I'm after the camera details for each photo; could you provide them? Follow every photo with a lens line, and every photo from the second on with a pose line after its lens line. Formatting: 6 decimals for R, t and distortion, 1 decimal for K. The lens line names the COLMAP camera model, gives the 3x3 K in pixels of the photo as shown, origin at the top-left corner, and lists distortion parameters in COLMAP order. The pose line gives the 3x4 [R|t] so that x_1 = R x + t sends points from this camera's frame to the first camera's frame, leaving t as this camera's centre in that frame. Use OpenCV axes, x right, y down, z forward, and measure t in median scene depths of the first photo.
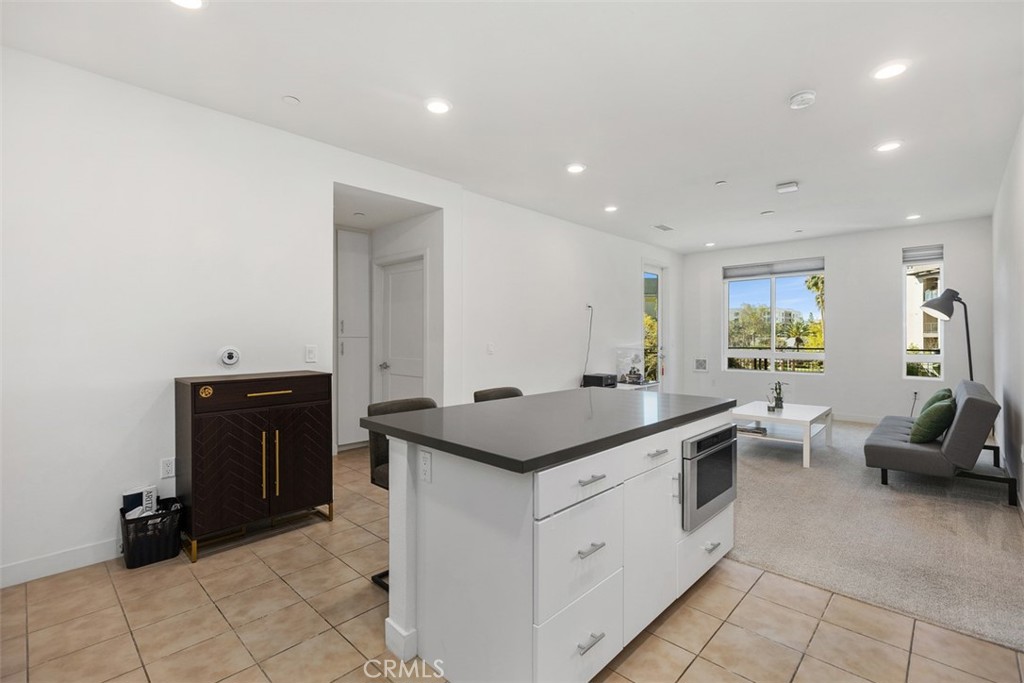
lens RADIAL K [[467.2, 0, 504.1], [0, 467.2, 338.0], [0, 0, 1]] dist [-0.002062, 0.003934]
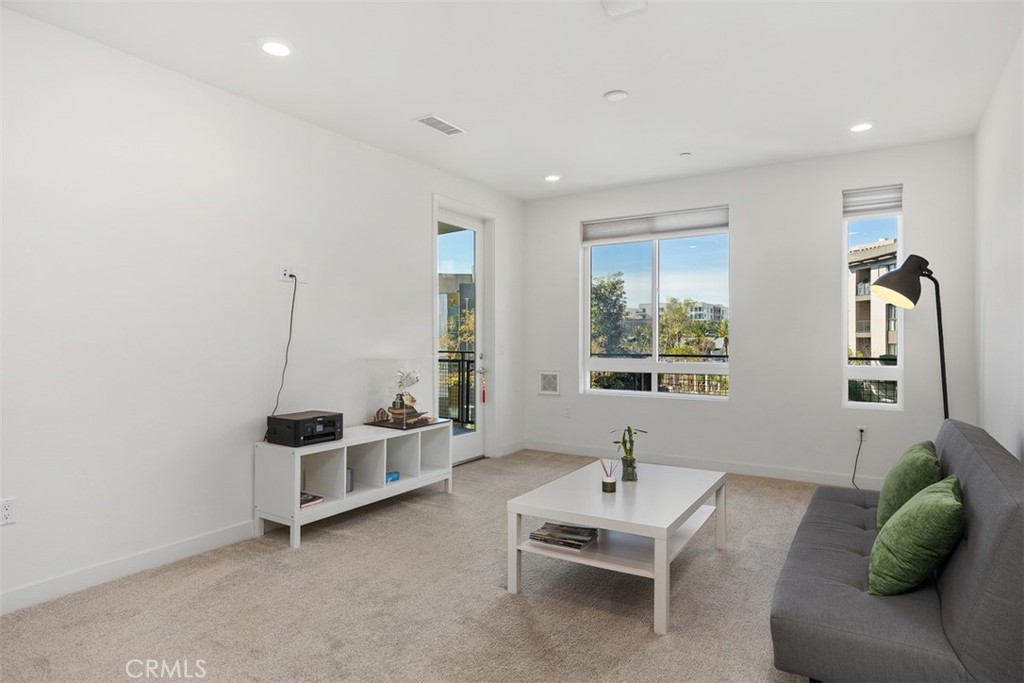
lens RADIAL K [[593.6, 0, 502.7], [0, 593.6, 339.3], [0, 0, 1]] dist [0.015823, 0.001206]
pose [[0.980410, -0.000661, 0.196967, 0.257695], [0.000281, 0.999998, 0.001959, -0.001425], [-0.196968, -0.001866, 0.980408, 0.314994]]
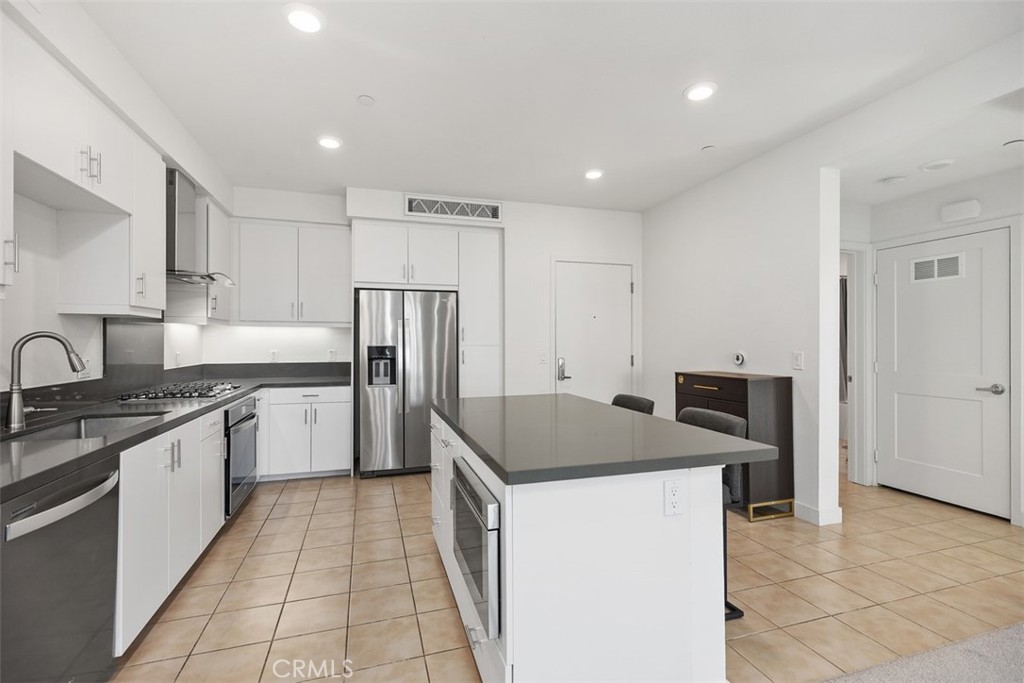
lens RADIAL K [[467.2, 0, 519.4], [0, 467.2, 343.6], [0, 0, 1]] dist [-0.002062, 0.003934]
pose [[-0.466412, 0.002885, -0.884563, 0.363926], [-0.000248, 0.999994, 0.003392, -0.001725], [0.884567, 0.001802, -0.466409, 0.485478]]
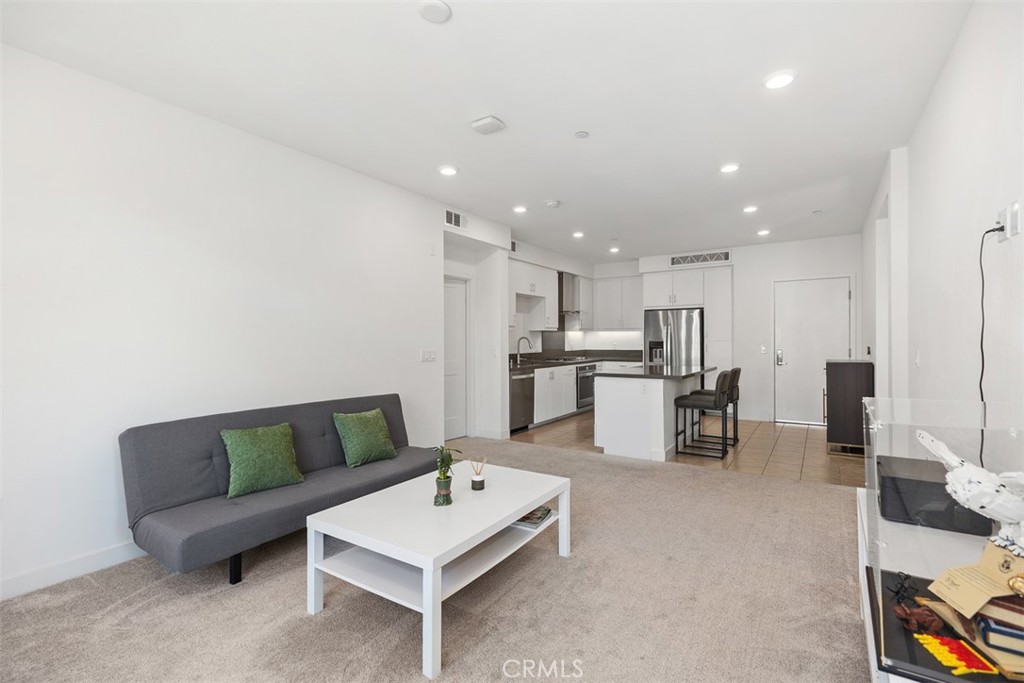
lens RADIAL K [[467.2, 0, 501.9], [0, 467.2, 345.4], [0, 0, 1]] dist [-0.002062, 0.003934]
pose [[-0.985573, 0.008964, -0.169013, 0.471131], [0.006807, 0.999888, 0.013334, -0.003881], [0.169114, 0.011991, -0.985524, 1.125520]]
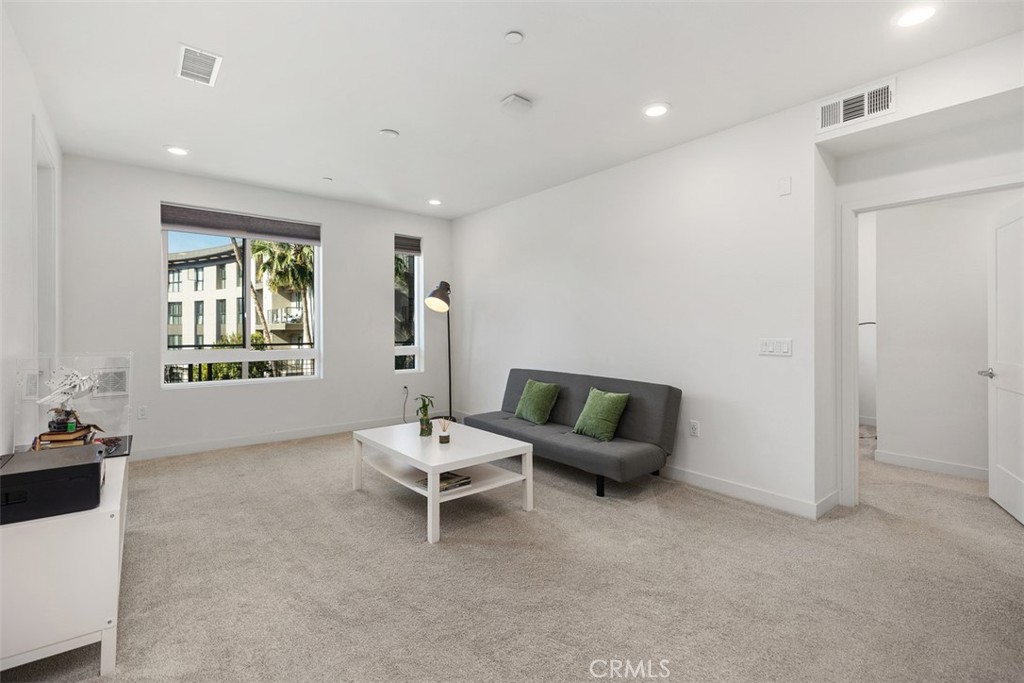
lens RADIAL K [[467.2, 0, 515.5], [0, 467.2, 334.3], [0, 0, 1]] dist [-0.002062, 0.003934]
pose [[0.116634, -0.011839, 0.993104, -0.041177], [0.003936, 0.999927, 0.011458, 0.000374], [-0.993167, 0.002572, 0.116672, 0.620452]]
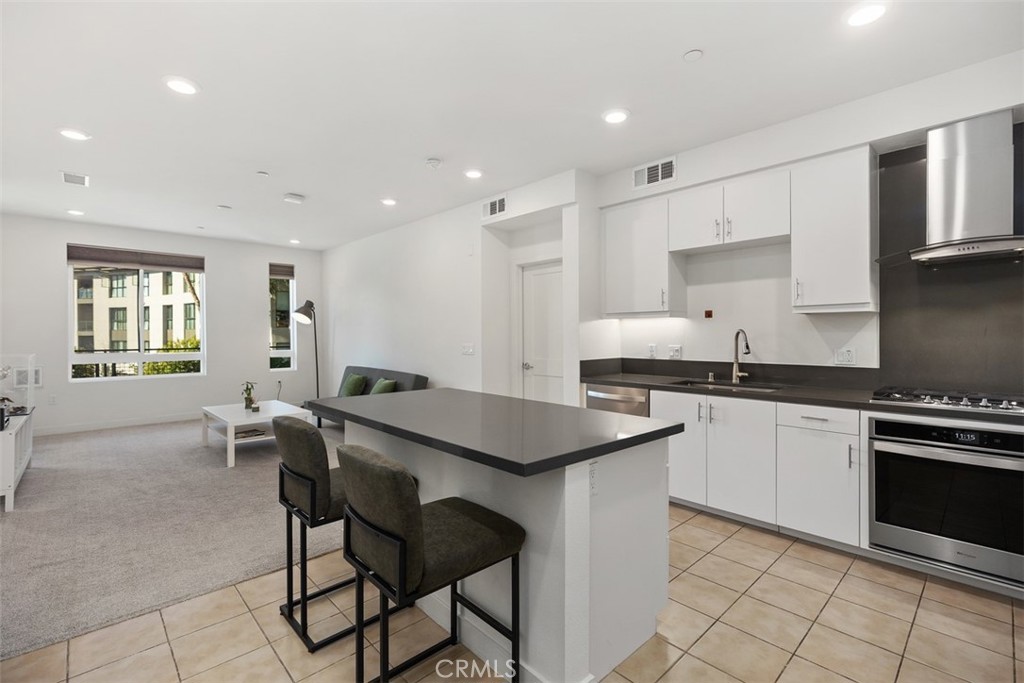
lens RADIAL K [[467.2, 0, 523.3], [0, 467.2, 340.7], [0, 0, 1]] dist [-0.002062, 0.003934]
pose [[0.040544, -0.013568, 0.999086, -0.303515], [0.004318, 0.999901, 0.013404, -0.003975], [-0.999168, 0.003771, 0.040598, 0.286696]]
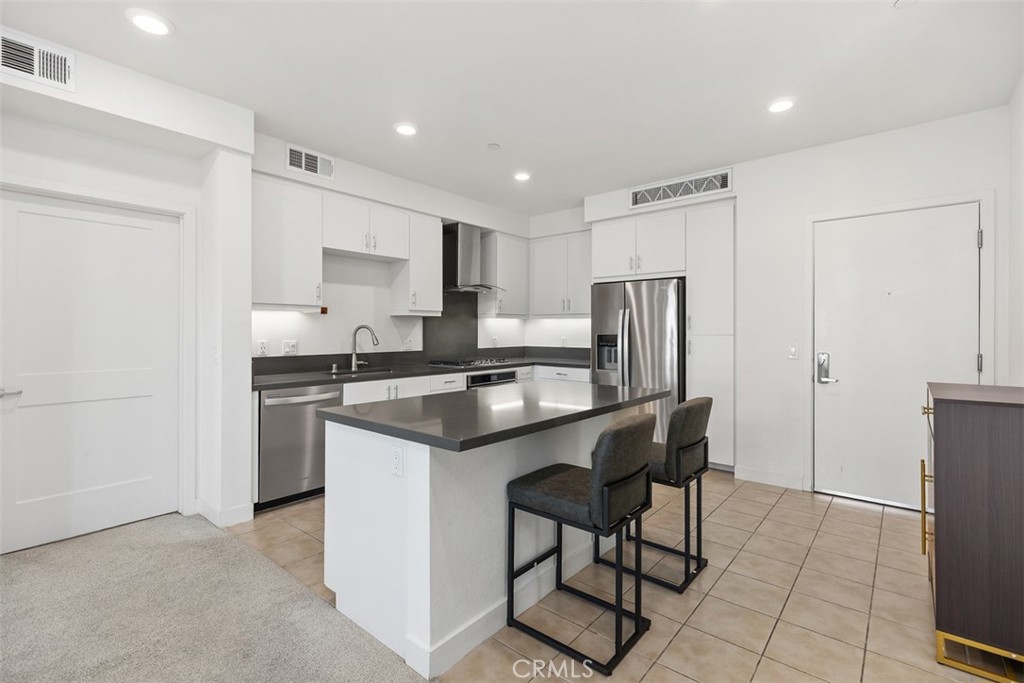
lens RADIAL K [[467.2, 0, 501.9], [0, 467.2, 335.3], [0, 0, 1]] dist [-0.002062, 0.003934]
pose [[-0.998359, -0.000148, -0.057271, 0.082695], [-0.000742, 0.999946, 0.010348, -0.001842], [0.057267, 0.010374, -0.998305, 0.716917]]
